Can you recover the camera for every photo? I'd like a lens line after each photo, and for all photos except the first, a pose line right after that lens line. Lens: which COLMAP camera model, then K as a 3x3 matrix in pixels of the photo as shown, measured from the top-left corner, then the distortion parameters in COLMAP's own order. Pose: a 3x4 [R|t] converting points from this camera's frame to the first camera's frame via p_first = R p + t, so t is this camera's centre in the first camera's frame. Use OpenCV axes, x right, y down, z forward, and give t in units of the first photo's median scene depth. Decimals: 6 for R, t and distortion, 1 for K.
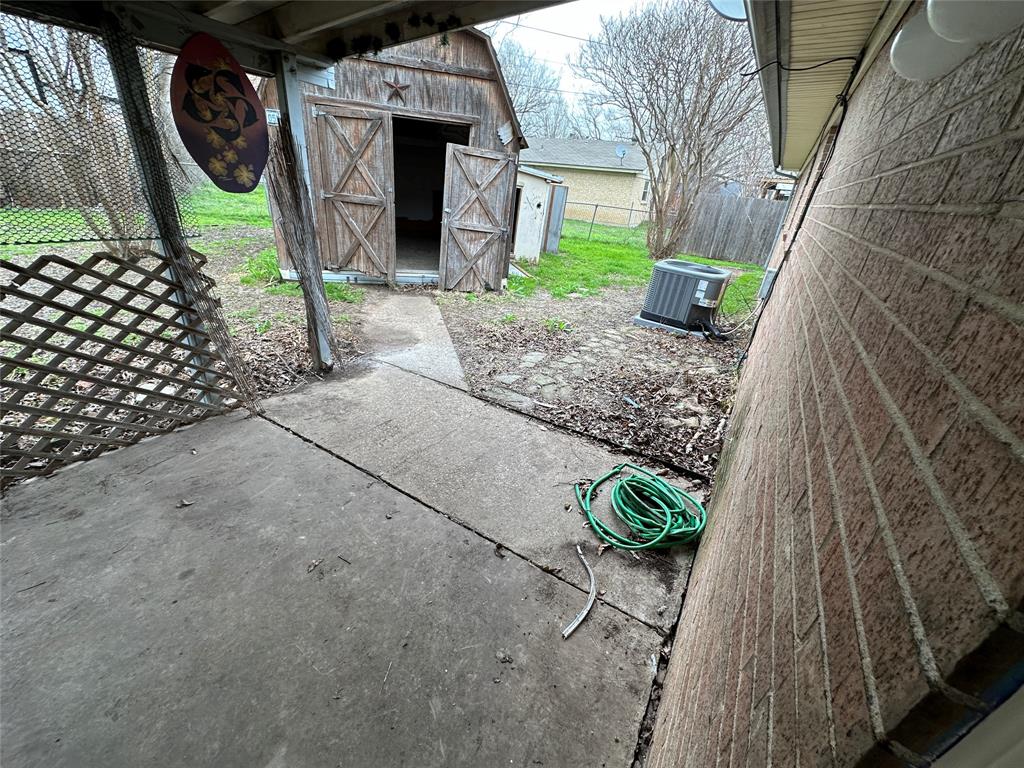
lens RADIAL K [[408.1, 0, 512.0], [0, 408.1, 383.0], [0, 0, 1]] dist [-0.002464, -0.000177]
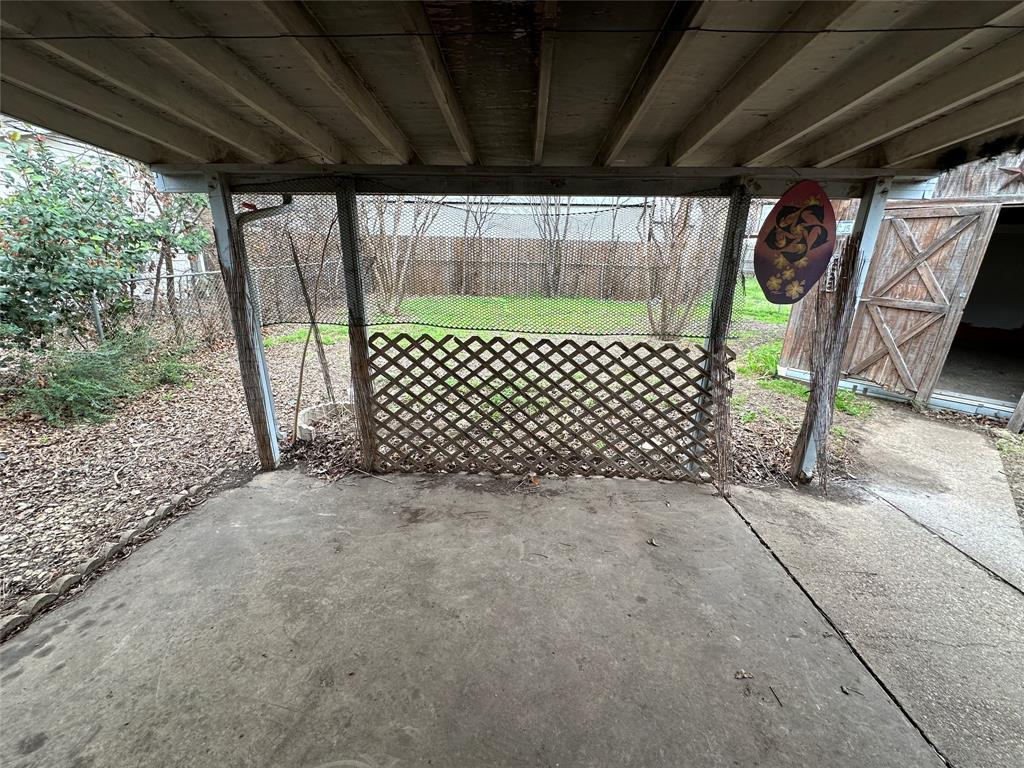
lens RADIAL K [[408.1, 0, 512.0], [0, 408.1, 383.0], [0, 0, 1]] dist [-0.002464, -0.000177]
pose [[0.489508, 0.192837, -0.850409, -0.042049], [-0.362600, 0.931941, 0.002607, -0.001162], [0.793034, 0.307082, 0.526116, -0.095237]]
